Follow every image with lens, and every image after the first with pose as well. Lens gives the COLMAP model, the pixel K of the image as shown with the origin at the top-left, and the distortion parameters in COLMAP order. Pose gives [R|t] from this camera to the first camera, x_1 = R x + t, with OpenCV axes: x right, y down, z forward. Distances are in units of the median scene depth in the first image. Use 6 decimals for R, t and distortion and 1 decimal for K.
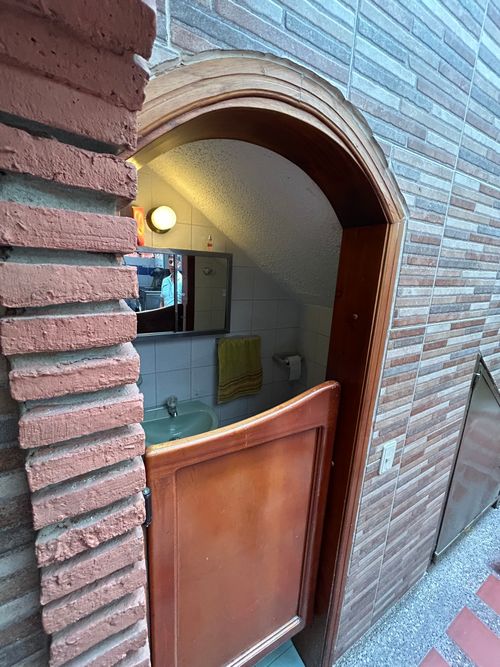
lens RADIAL K [[266.2, 0, 248.5], [0, 266.2, 328.3], [0, 0, 1]] dist [-0.000819, -0.001055]
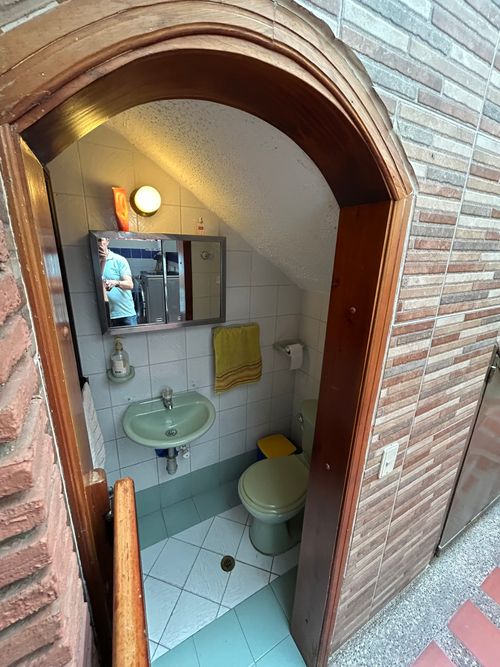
lens RADIAL K [[266.2, 0, 248.5], [0, 266.2, 328.3], [0, 0, 1]] dist [-0.000819, -0.001055]
pose [[0.999358, -0.011948, -0.033777, 0.081239], [0.014245, 0.997542, 0.068603, -0.046876], [0.032875, -0.069040, 0.997072, 0.104386]]
